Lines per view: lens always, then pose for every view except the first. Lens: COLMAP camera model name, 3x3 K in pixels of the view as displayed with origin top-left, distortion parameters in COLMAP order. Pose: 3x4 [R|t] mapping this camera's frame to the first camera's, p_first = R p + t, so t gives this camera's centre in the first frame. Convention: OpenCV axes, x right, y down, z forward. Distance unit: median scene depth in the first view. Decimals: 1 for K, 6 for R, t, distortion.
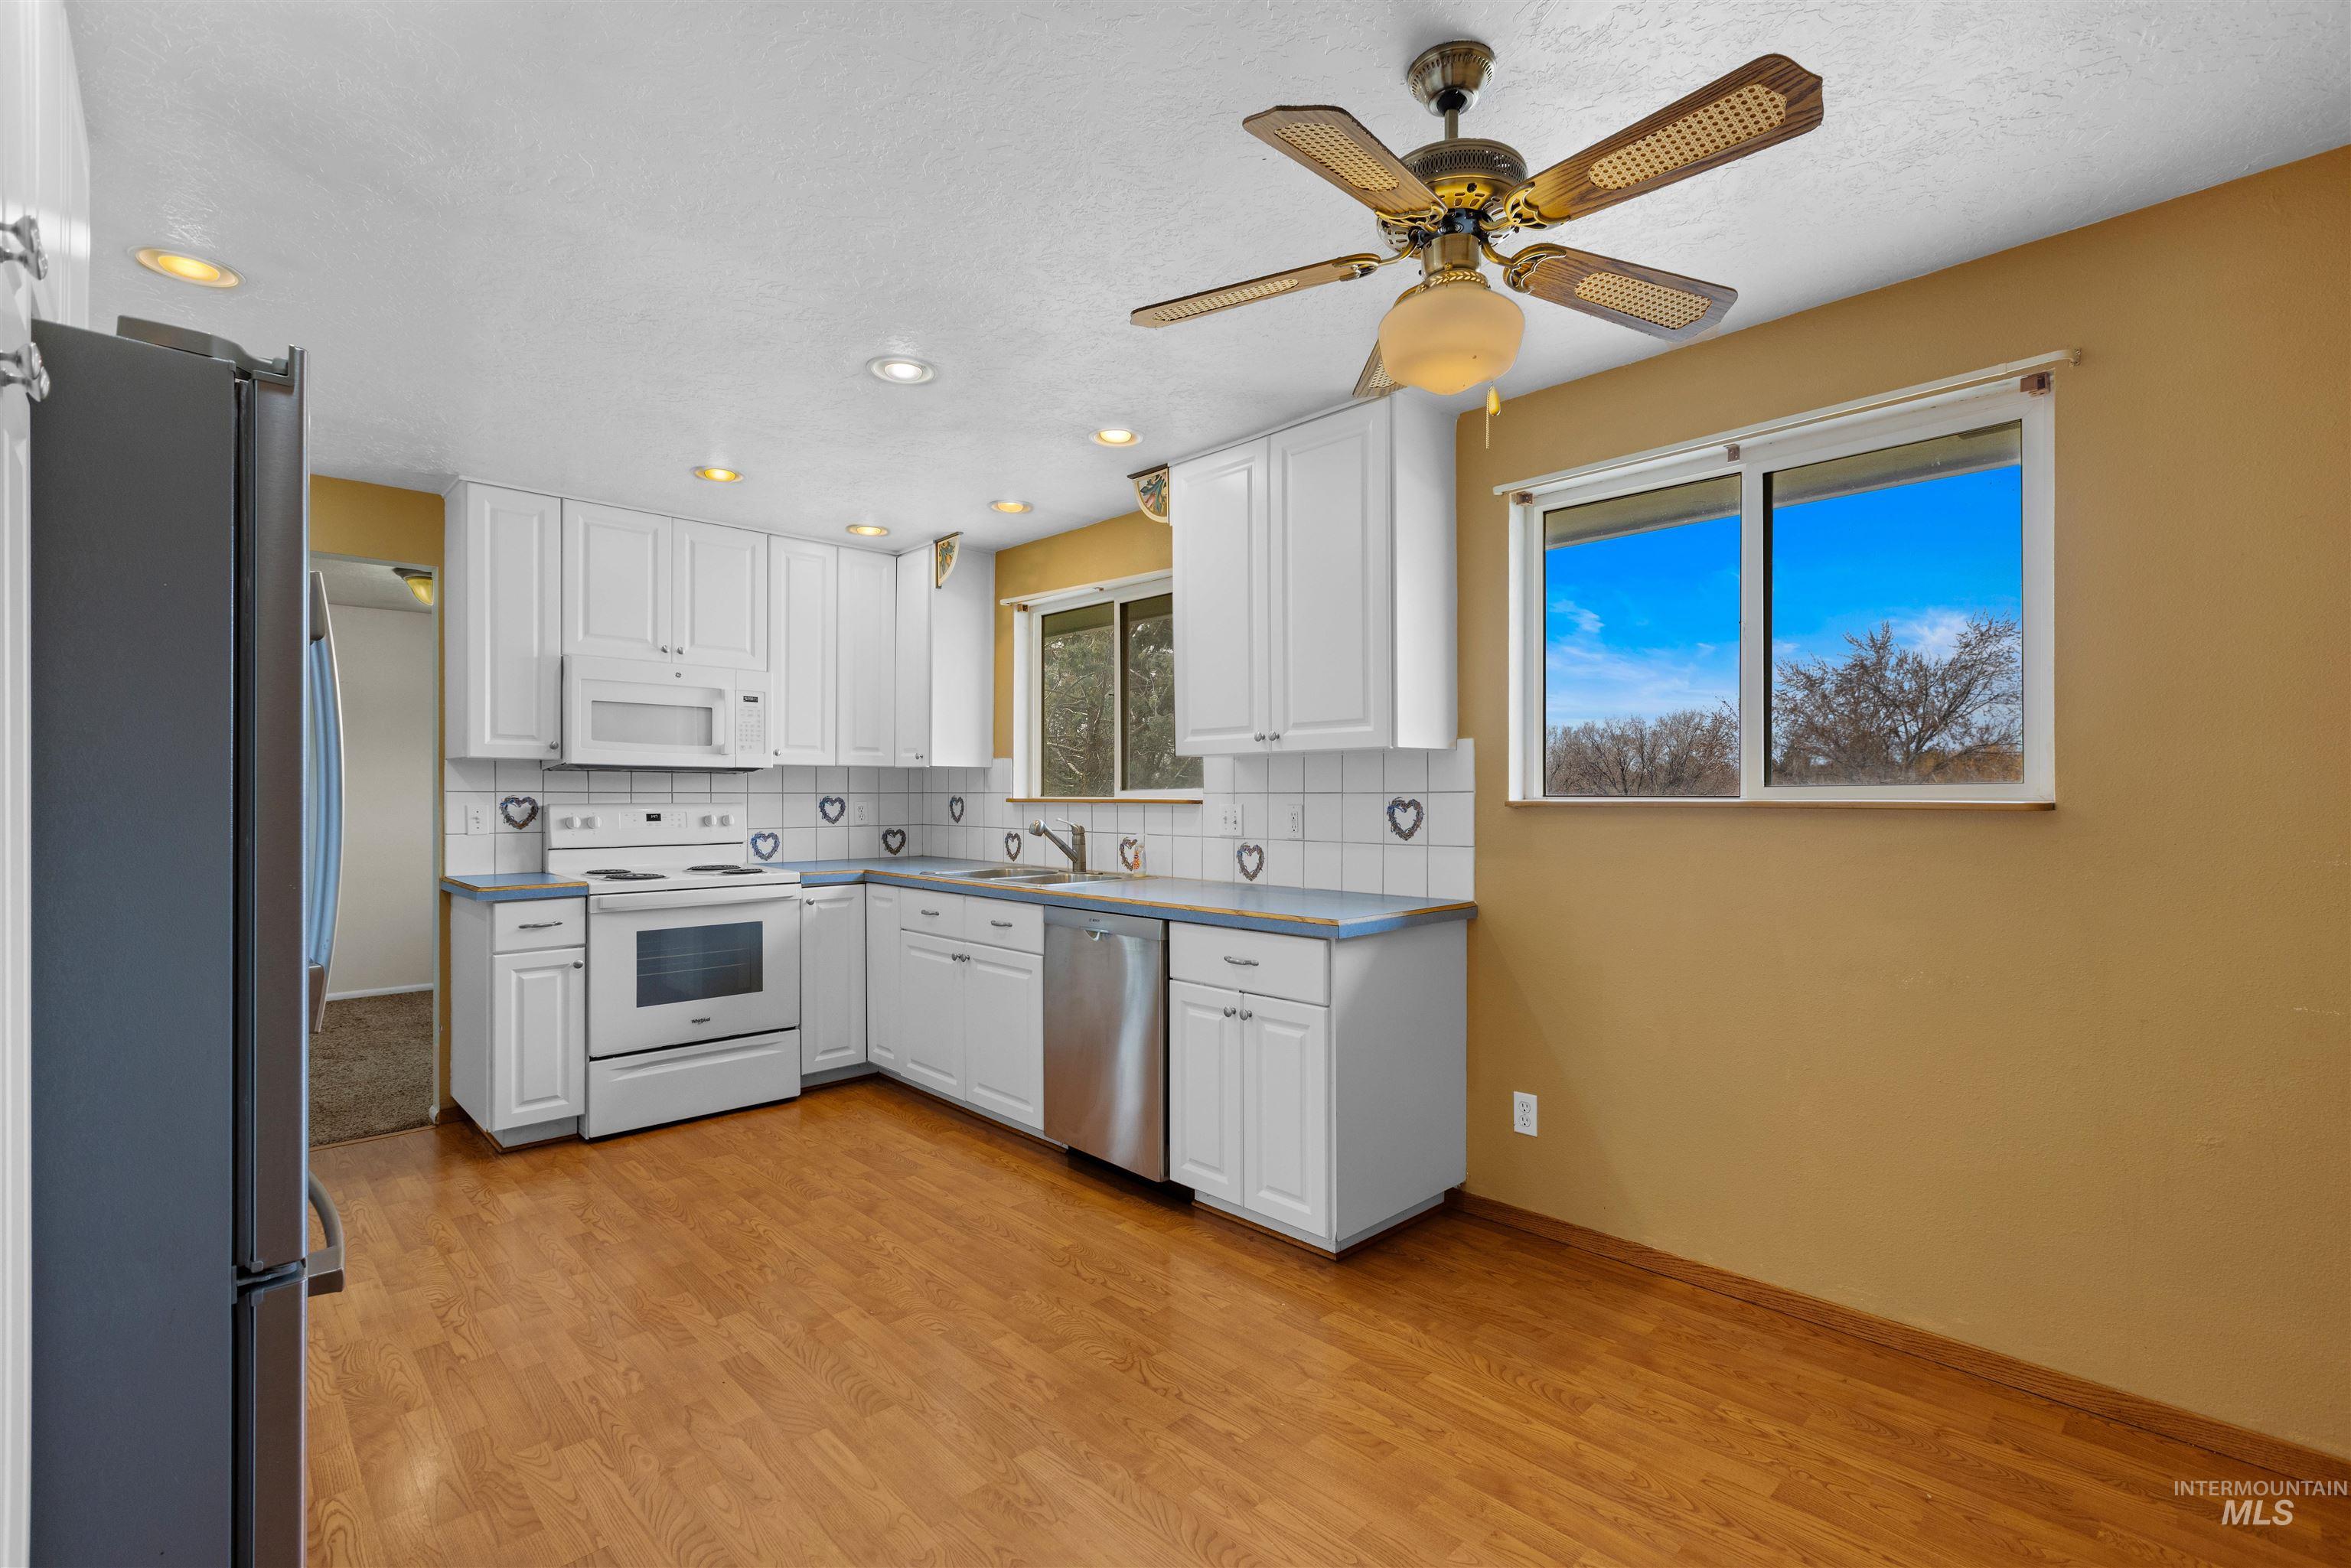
lens RADIAL K [[1054.3, 0, 1183.7], [0, 1054.3, 792.9], [0, 0, 1]] dist [0.001164, -0.001446]
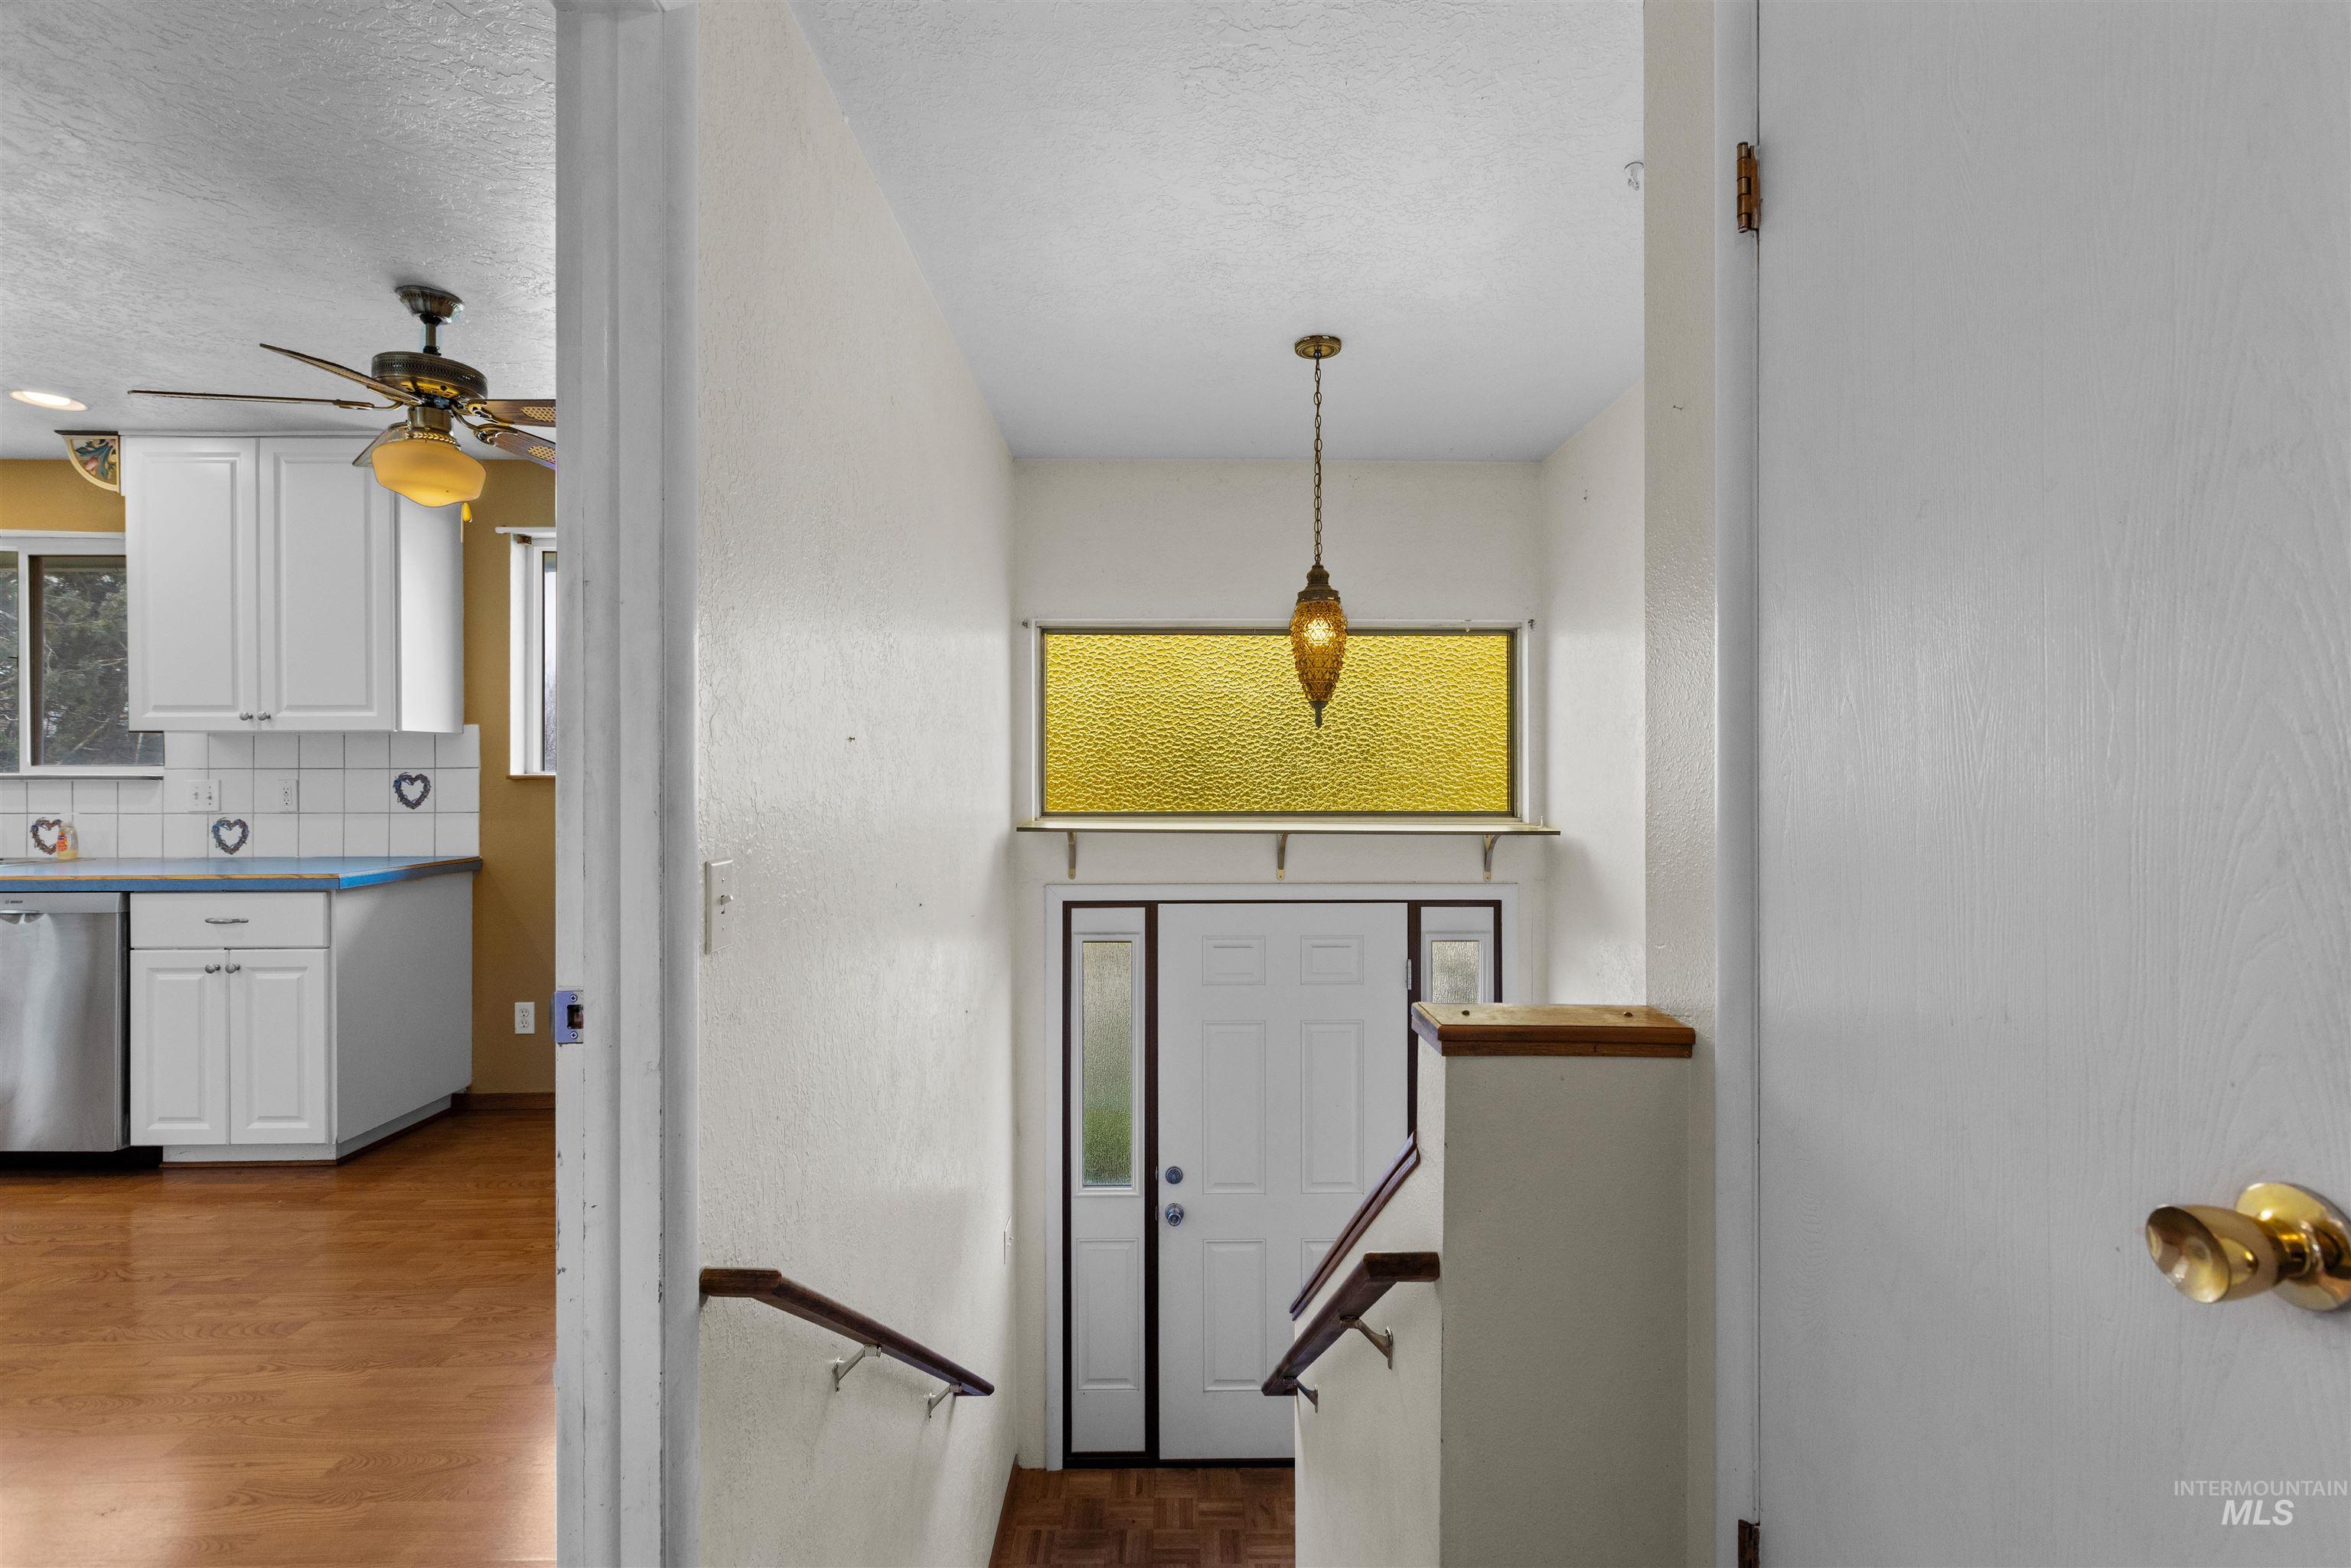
lens RADIAL K [[1054.3, 0, 1193.5], [0, 1054.3, 772.8], [0, 0, 1]] dist [0.001164, -0.001446]
pose [[0.679336, 0.000742, 0.733827, -0.059375], [-0.000625, 1.000000, -0.000433, 0.004323], [-0.733827, -0.000164, 0.679337, -0.427797]]
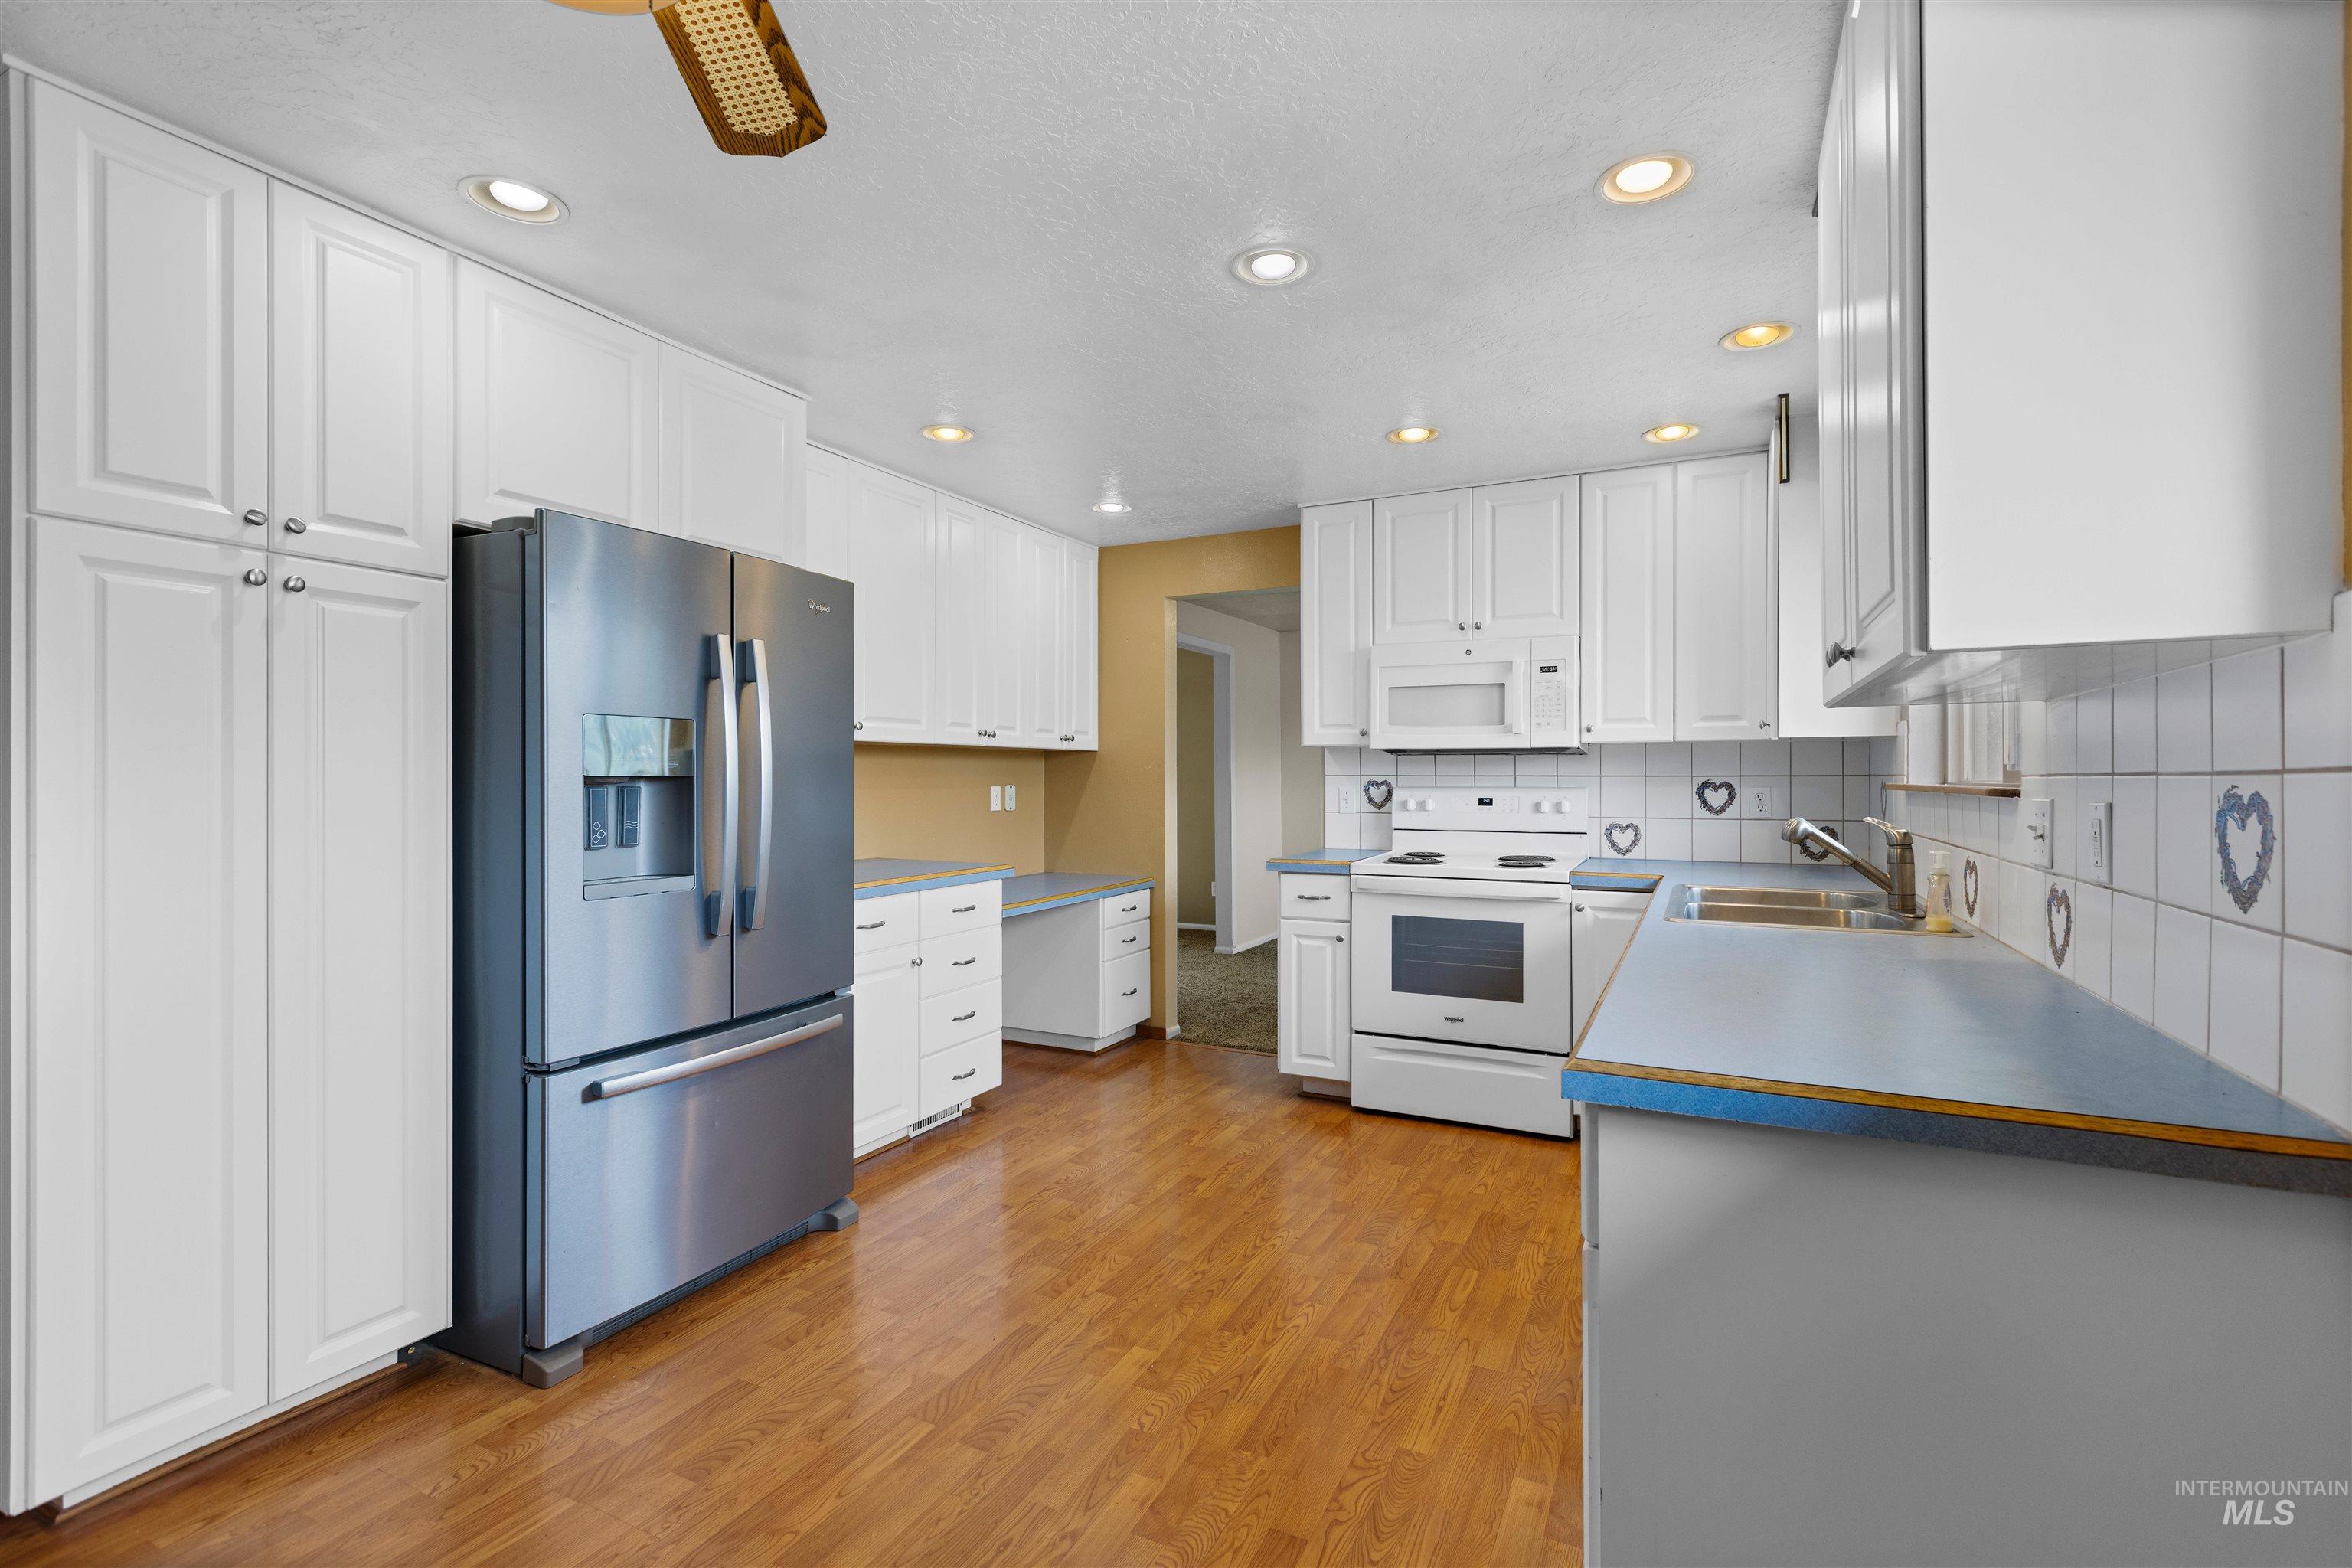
lens RADIAL K [[1054.8, 0, 1164.2], [0, 1054.8, 774.0], [0, 0, 1]] dist [0.001164, -0.001446]
pose [[0.329325, -0.003047, -0.944212, 0.414383], [0.002062, 0.999995, -0.002508, -0.000083], [0.944214, -0.001120, 0.329329, 0.550574]]
